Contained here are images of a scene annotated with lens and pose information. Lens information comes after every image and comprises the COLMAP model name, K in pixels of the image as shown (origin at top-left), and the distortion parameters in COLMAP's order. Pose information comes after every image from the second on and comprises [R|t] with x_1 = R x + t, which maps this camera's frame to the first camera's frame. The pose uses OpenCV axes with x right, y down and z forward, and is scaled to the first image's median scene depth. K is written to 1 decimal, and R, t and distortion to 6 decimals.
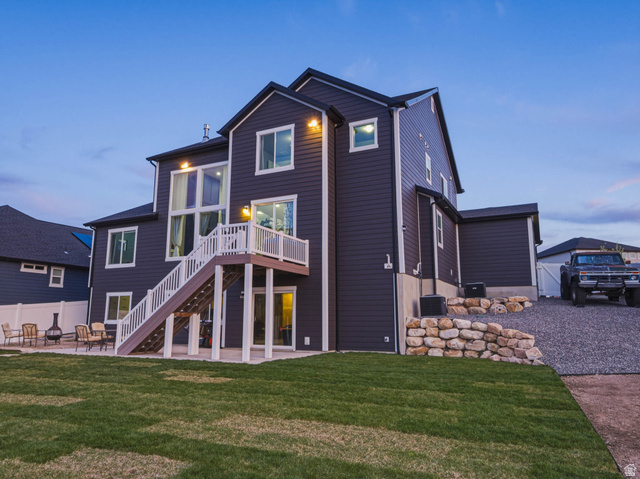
lens RADIAL K [[465.9, 0, 320.0], [0, 465.9, 239.5], [0, 0, 1]] dist [0.008794, -0.001187]
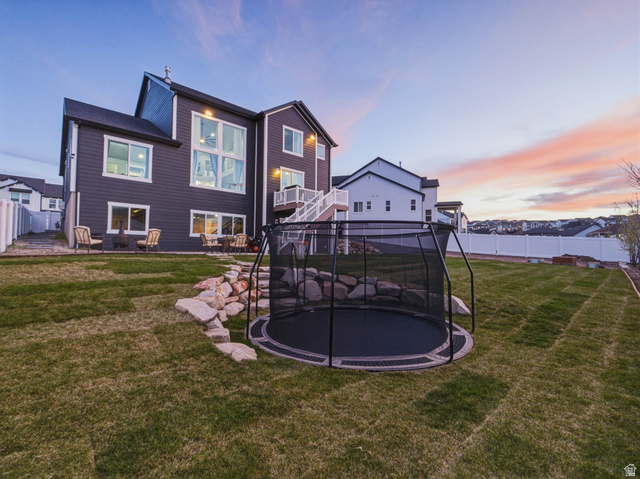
lens RADIAL K [[287.8, 0, 320.0], [0, 287.8, 239.5], [0, 0, 1]] dist [-0.003267, -0.000037]
pose [[0.347255, 0.024959, 0.937438, -1.118454], [-0.179601, 0.982911, 0.040360, 0.113980], [-0.920411, -0.182380, 0.345804, 0.480657]]
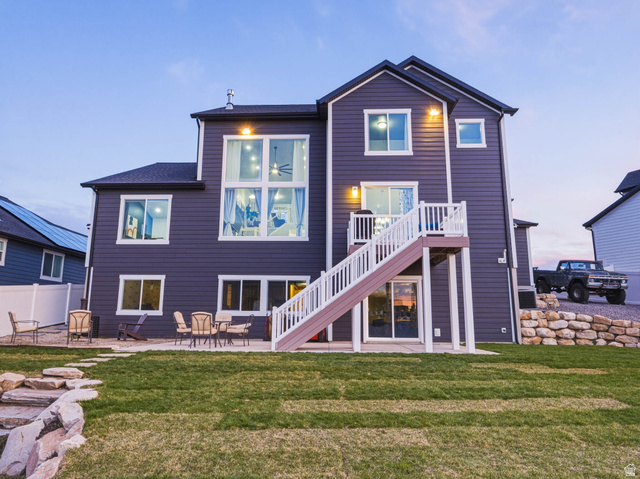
lens RADIAL K [[439.9, 0, 324.2], [0, 439.9, 239.8], [0, 0, 1]] dist [-0.000393, 0.000931]
pose [[0.906583, 0.079849, 0.414405, -0.591572], [-0.077313, 0.996743, -0.022920, 0.059564], [-0.414886, -0.011260, 0.909804, 0.246394]]
